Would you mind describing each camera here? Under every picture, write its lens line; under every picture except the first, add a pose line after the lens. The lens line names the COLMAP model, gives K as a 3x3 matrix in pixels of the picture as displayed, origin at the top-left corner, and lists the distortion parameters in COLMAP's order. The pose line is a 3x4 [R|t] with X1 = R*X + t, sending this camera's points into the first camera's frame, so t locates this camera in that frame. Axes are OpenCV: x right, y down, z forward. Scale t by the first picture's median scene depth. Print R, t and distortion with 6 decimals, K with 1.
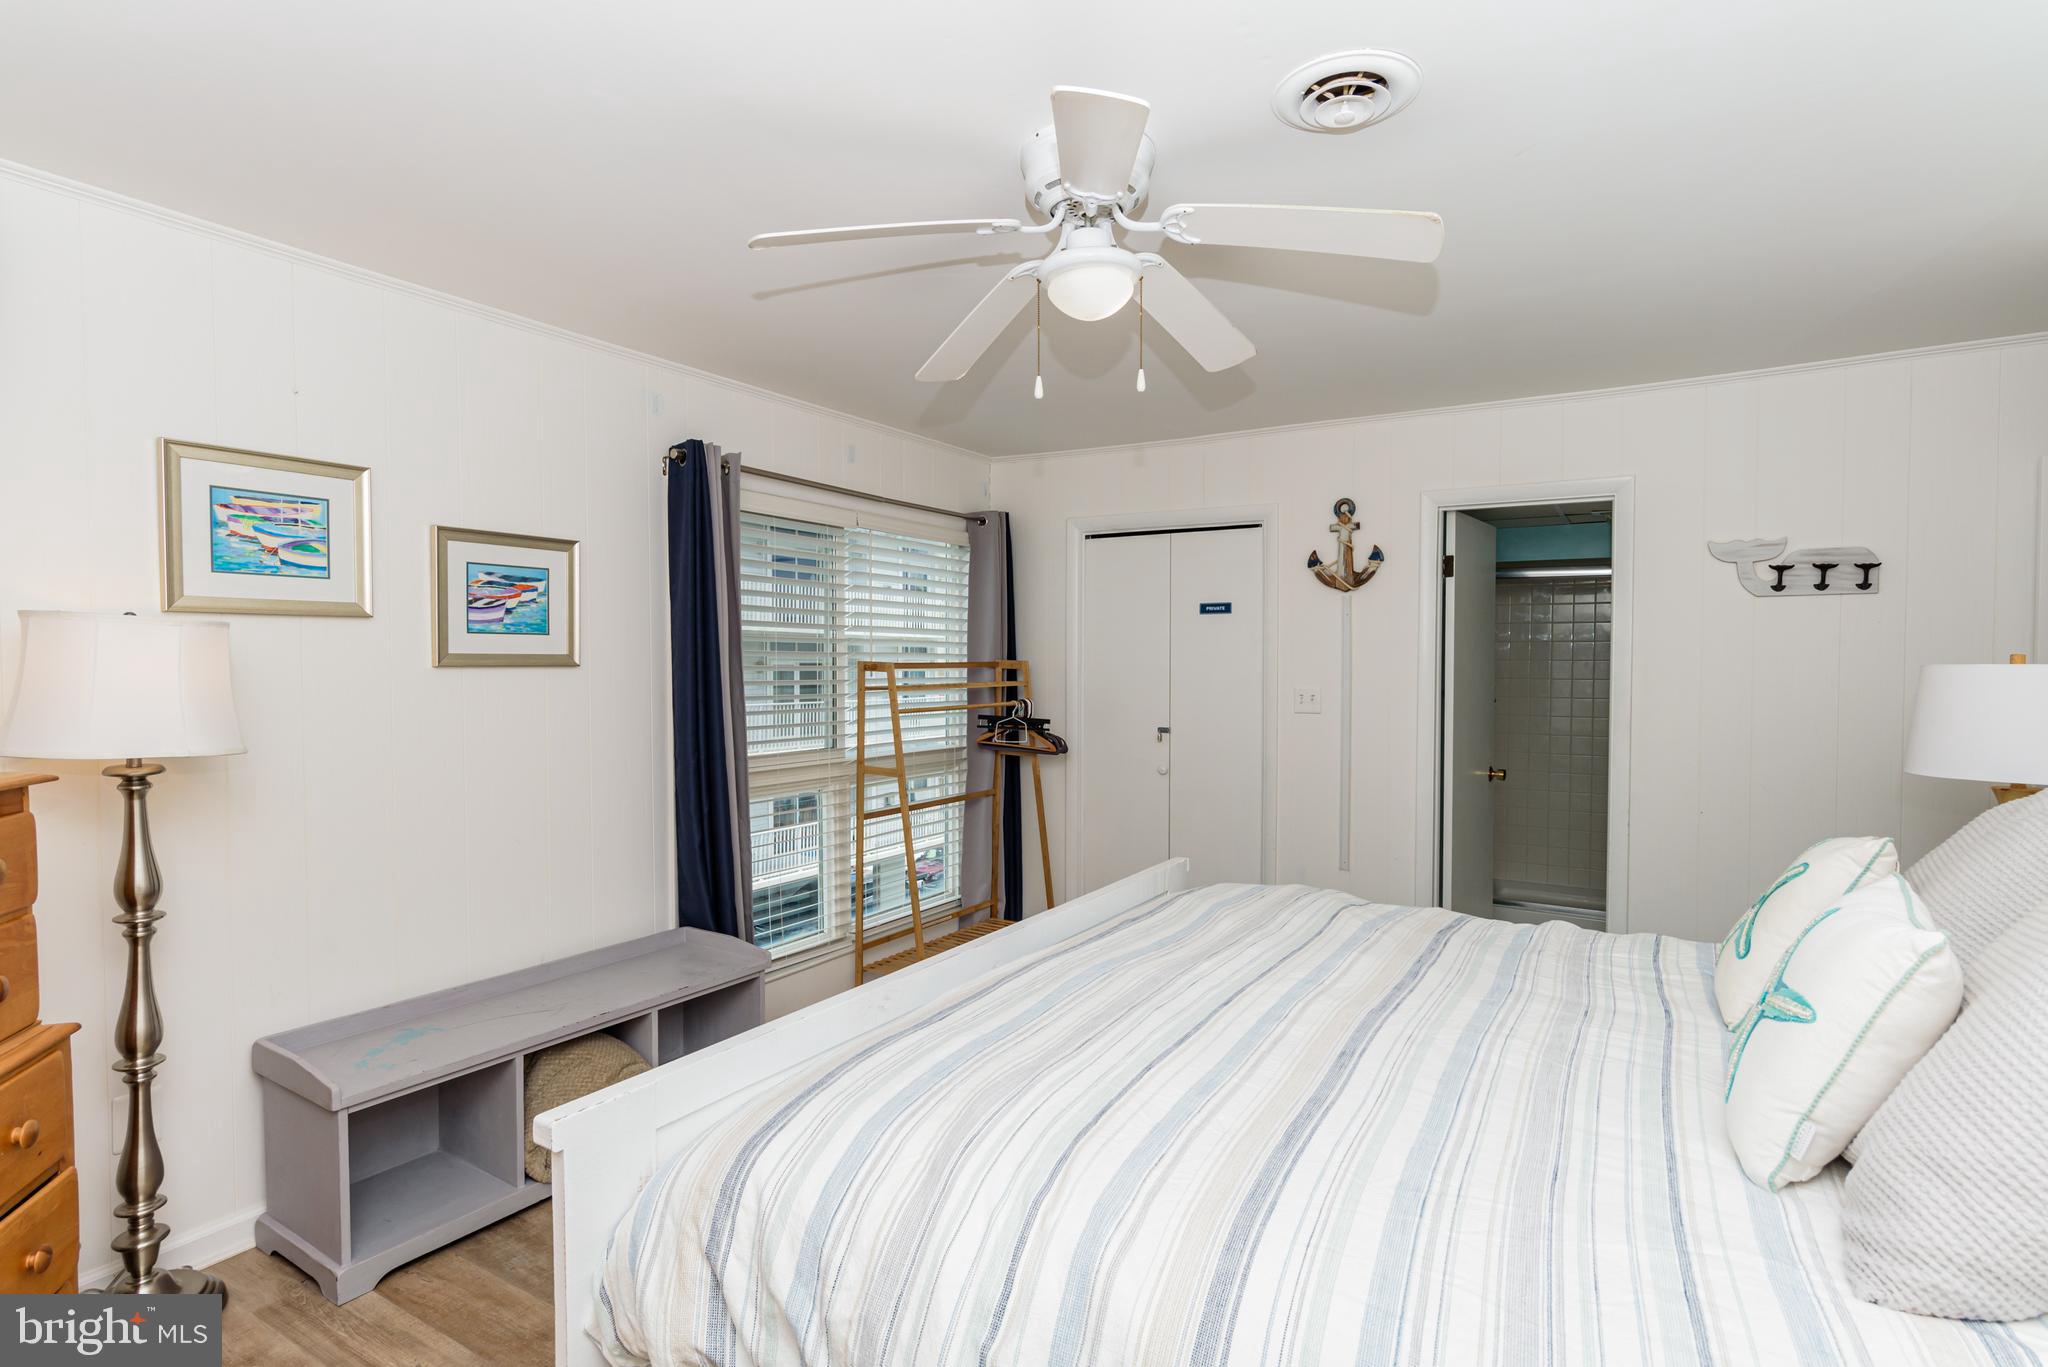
lens RADIAL K [[1026.0, 0, 1018.4], [0, 1026.0, 685.1], [0, 0, 1]] dist [-0.000583, -0.000242]
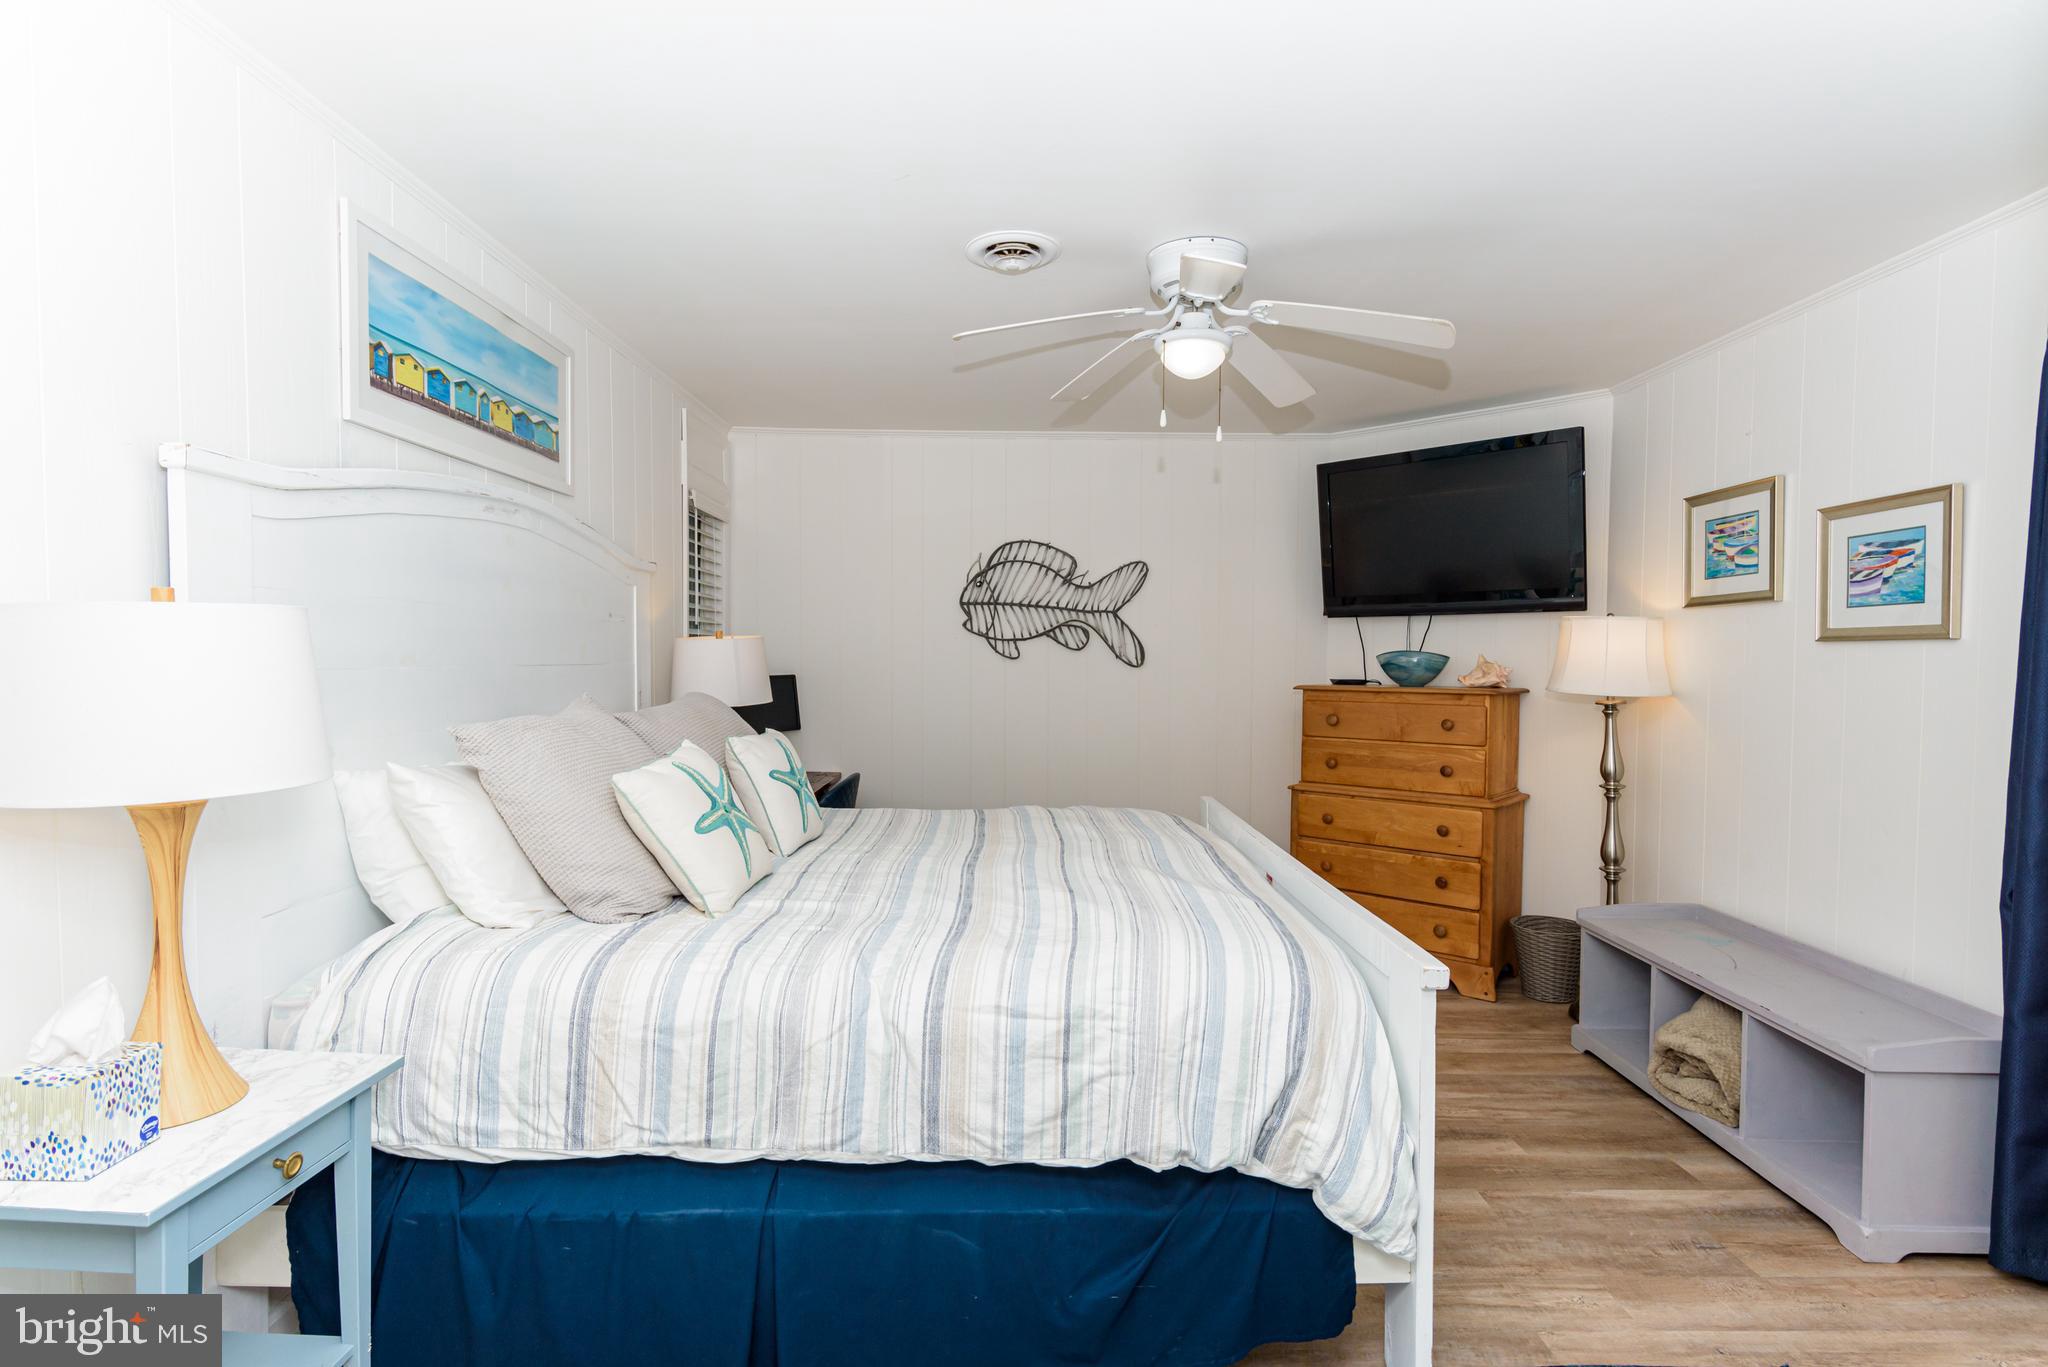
lens RADIAL K [[1010.5, 0, 1015.5], [0, 1010.5, 687.5], [0, 0, 1]] dist [-0.000538, -0.000444]
pose [[-0.852650, 0.010194, -0.522383, 0.527771], [-0.017024, 0.998737, 0.047277, -0.004341], [0.522205, 0.049203, -0.851399, 1.107037]]
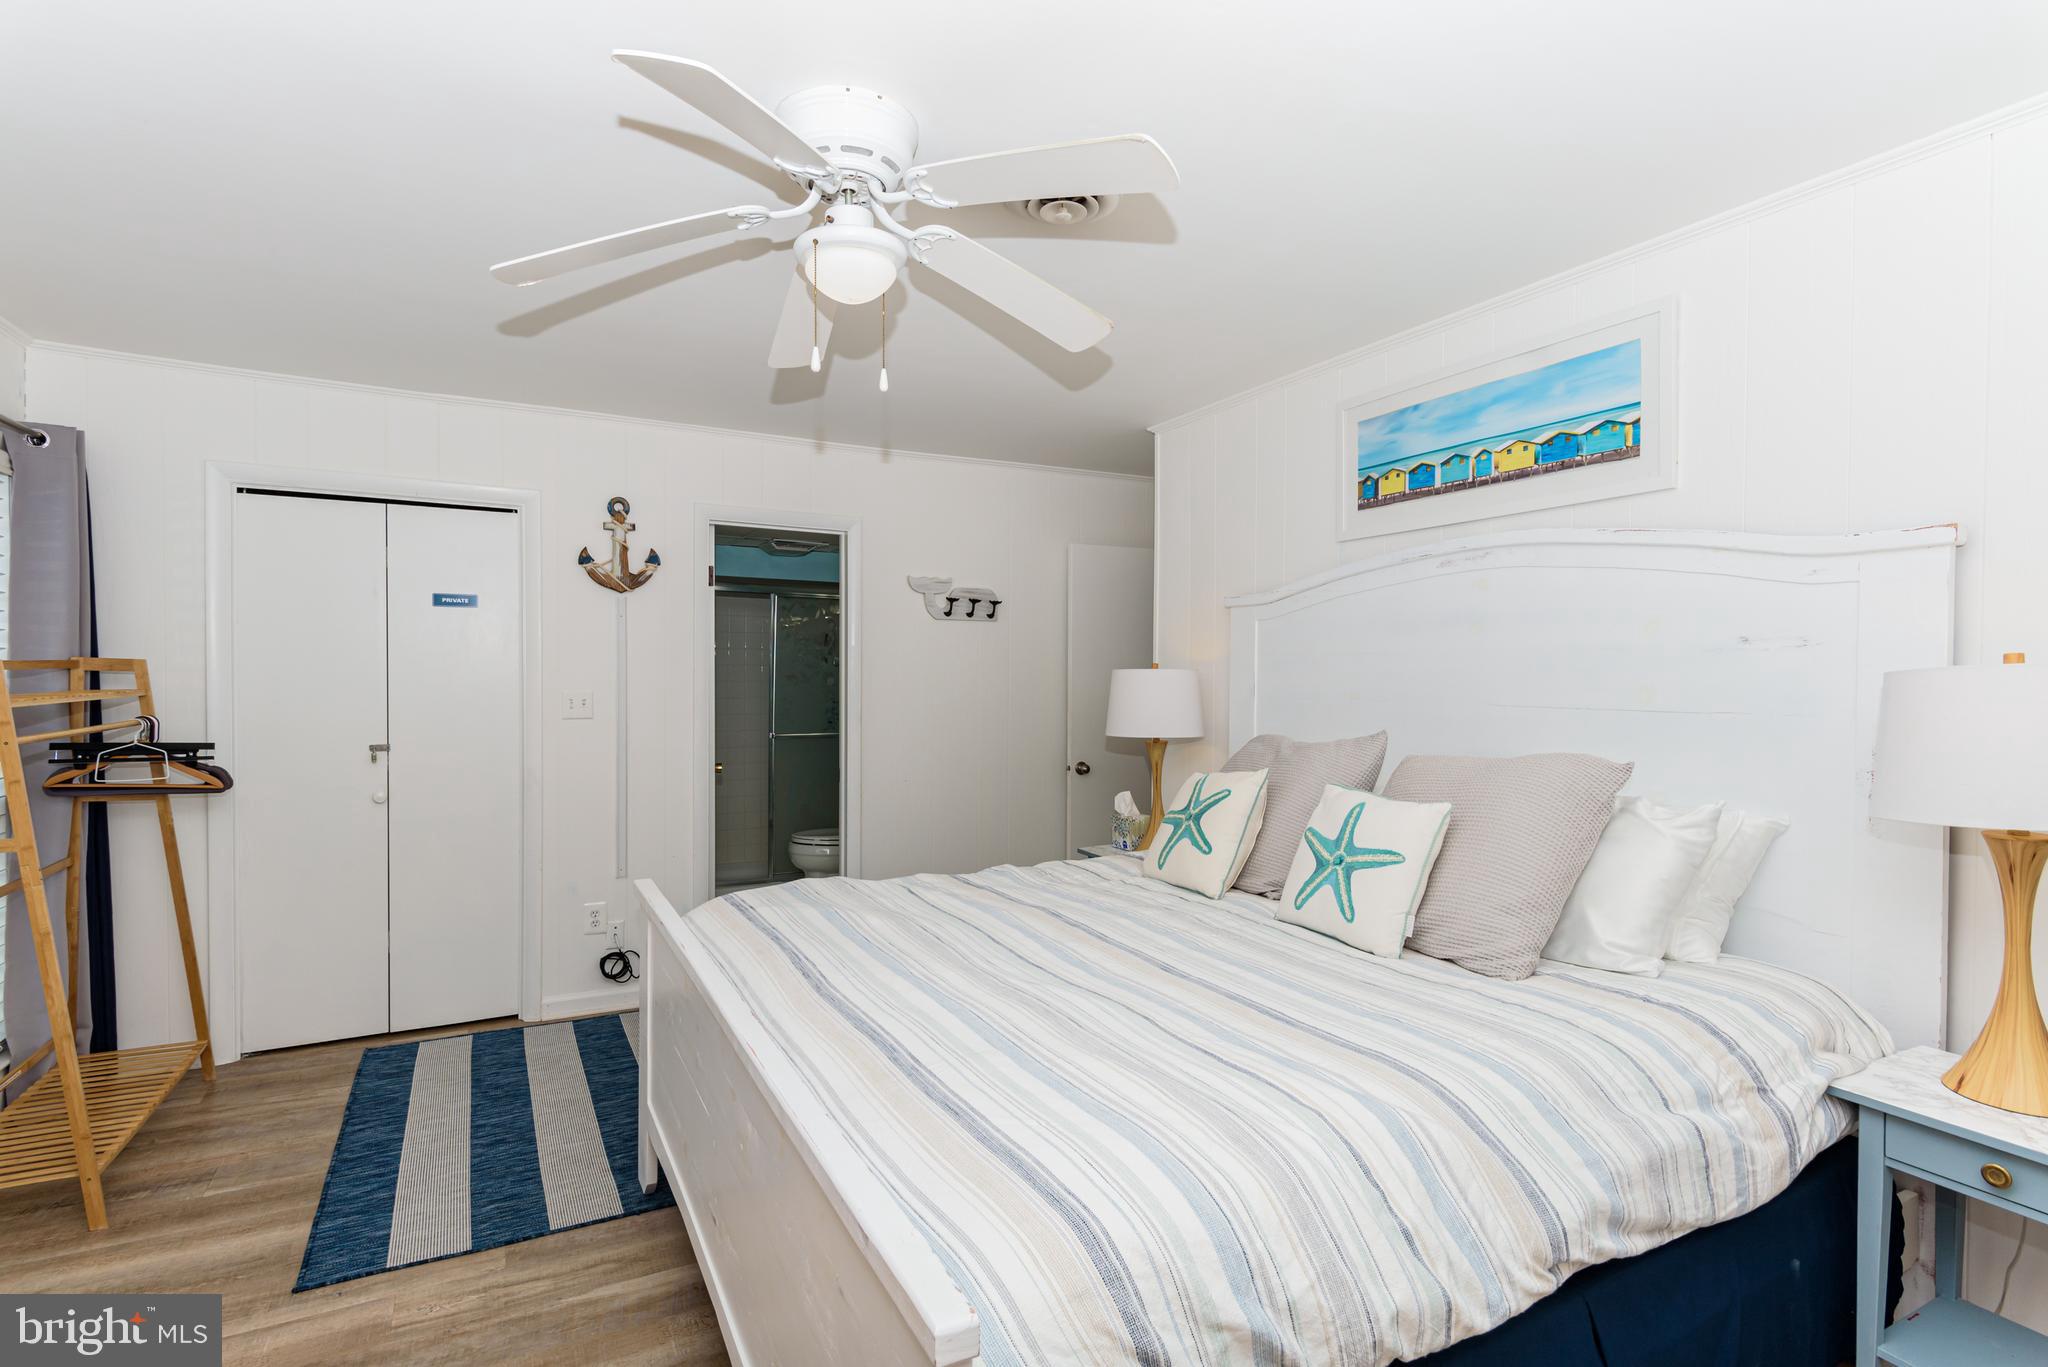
lens RADIAL K [[996.8, 0, 1025.4], [0, 996.8, 686.7], [0, 0, 1]] dist [0.000237, -0.001147]
pose [[0.500333, -0.011444, 0.865757, -0.355051], [0.013557, 0.999894, 0.005382, -0.001694], [-0.865727, 0.009045, 0.500435, 0.219295]]
